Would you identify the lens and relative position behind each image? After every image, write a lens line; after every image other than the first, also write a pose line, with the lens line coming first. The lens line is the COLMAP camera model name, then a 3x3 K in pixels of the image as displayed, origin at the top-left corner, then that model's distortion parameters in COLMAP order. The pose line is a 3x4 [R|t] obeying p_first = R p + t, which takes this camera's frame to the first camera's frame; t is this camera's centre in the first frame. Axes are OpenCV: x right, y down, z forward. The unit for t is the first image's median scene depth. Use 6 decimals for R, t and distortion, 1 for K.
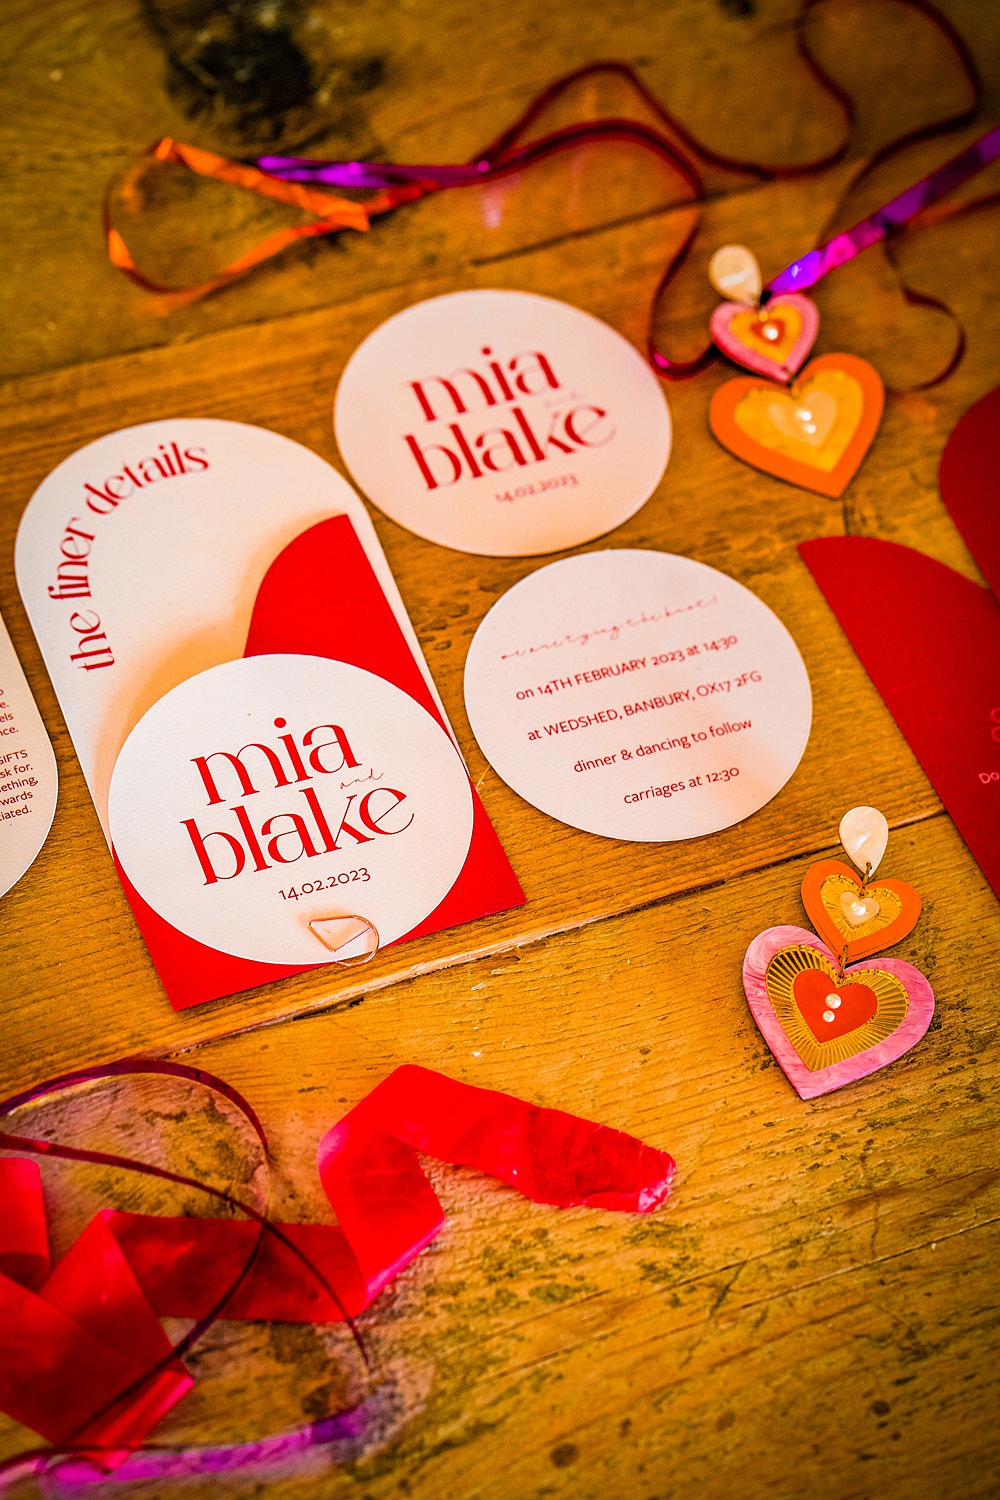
lens RADIAL K [[3677.3, 0, 500.0], [0, 3677.3, 750.0], [0, 0, 1]] dist [1.147589, -0.426837]
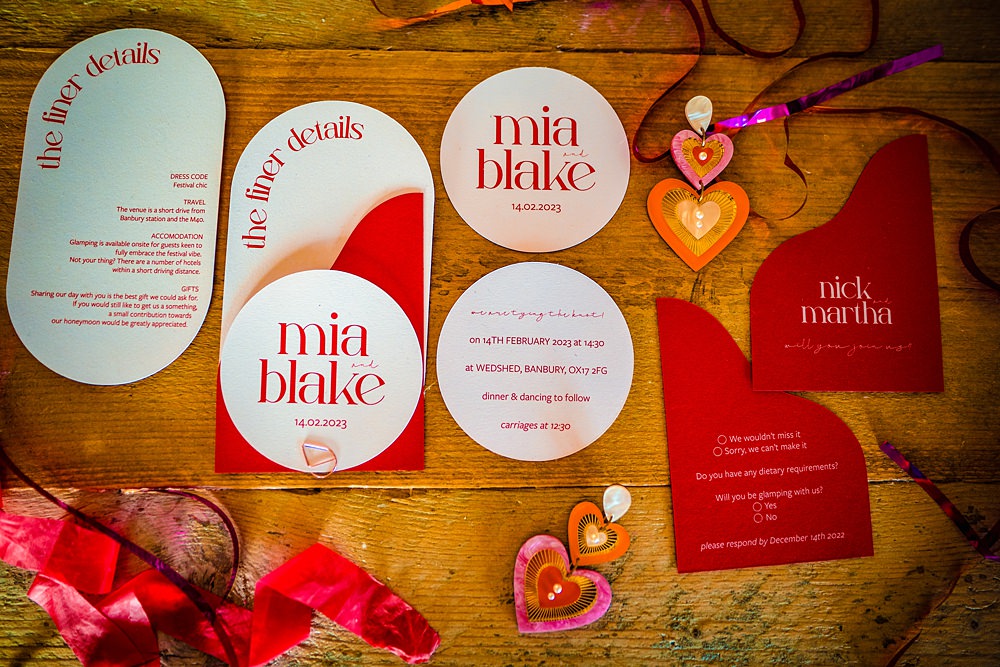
lens RADIAL K [[567.1, 0, 500.0], [0, 567.1, 333.5], [0, 0, 1]] dist [-0.017821, -0.000150]
pose [[0.928950, 0.363812, -0.068505, 0.035401], [-0.287901, 0.826280, 0.484122, -0.152823], [0.232734, -0.430002, 0.872315, 0.769800]]
